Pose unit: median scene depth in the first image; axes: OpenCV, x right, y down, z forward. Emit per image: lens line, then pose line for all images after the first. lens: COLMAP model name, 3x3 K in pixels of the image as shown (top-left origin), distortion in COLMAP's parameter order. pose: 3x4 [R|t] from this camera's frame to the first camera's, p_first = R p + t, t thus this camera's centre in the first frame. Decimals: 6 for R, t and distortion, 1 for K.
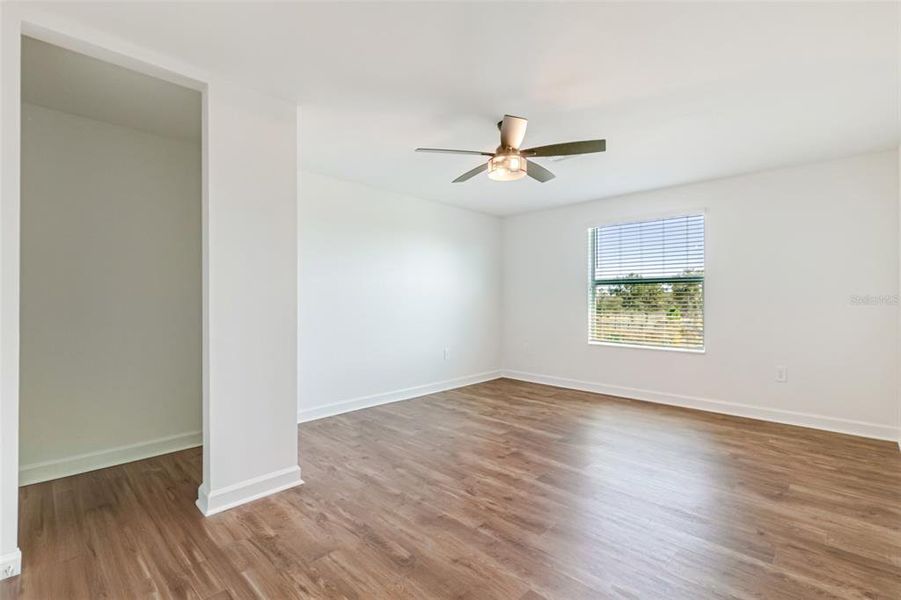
lens RADIAL K [[412.7, 0, 452.5], [0, 412.7, 299.5], [0, 0, 1]] dist [0.000236, 0.001149]
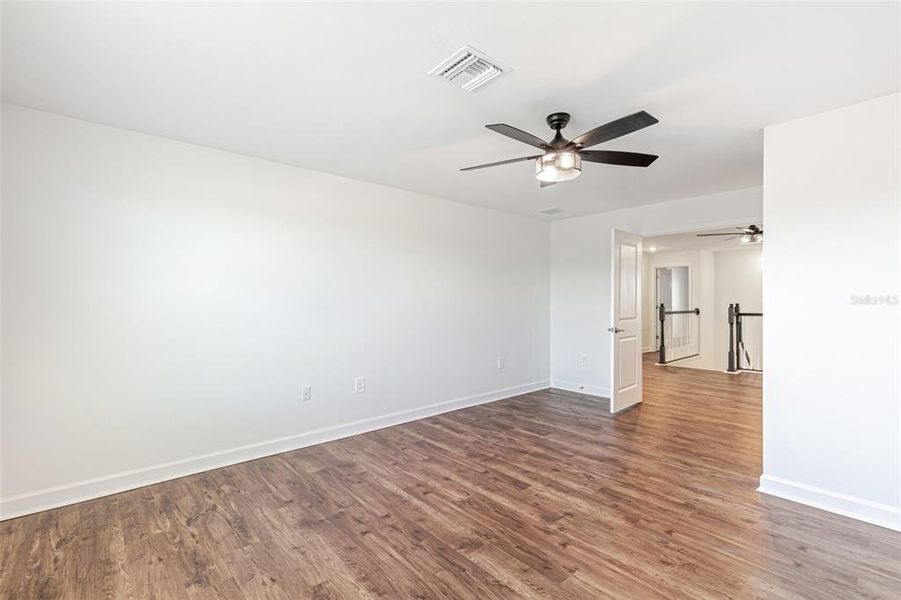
lens RADIAL K [[412.7, 0, 449.0], [0, 412.7, 301.1], [0, 0, 1]] dist [0.000236, 0.001149]
pose [[-0.996371, 0.002943, 0.085071, 0.317343], [0.002633, 0.999990, -0.003750, -0.031031], [-0.085081, -0.003512, -0.996368, 2.062411]]
